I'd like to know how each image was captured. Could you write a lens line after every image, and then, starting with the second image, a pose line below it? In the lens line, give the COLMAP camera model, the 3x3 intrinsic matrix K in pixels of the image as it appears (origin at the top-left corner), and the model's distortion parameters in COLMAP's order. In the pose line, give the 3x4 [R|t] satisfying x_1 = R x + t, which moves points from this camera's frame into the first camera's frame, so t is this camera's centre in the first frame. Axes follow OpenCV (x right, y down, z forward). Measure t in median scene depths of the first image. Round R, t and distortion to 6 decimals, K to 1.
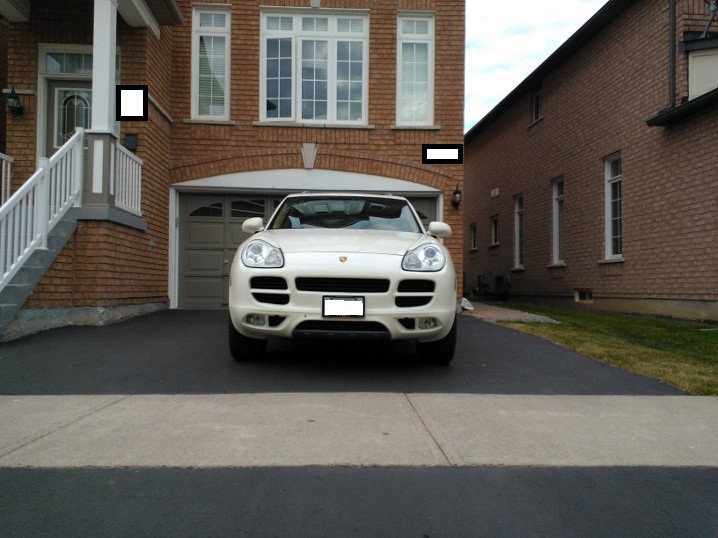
lens RADIAL K [[542.5, 0, 359.0], [0, 542.5, 269.0], [0, 0, 1]] dist [0.067770, -0.071496]
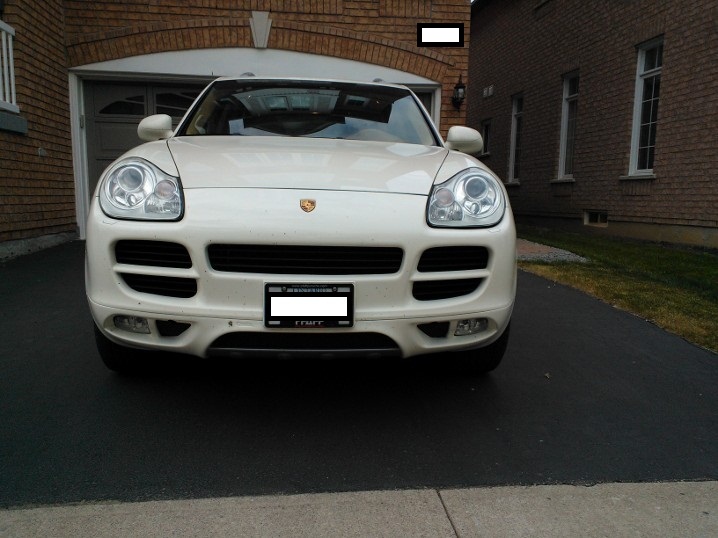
lens RADIAL K [[542.5, 0, 359.0], [0, 542.5, 269.0], [0, 0, 1]] dist [0.067770, -0.071496]
pose [[0.998288, -0.004093, 0.058347, -0.005014], [-0.005859, 0.985531, 0.169393, -0.018746], [-0.058196, -0.169445, 0.983820, 0.219933]]
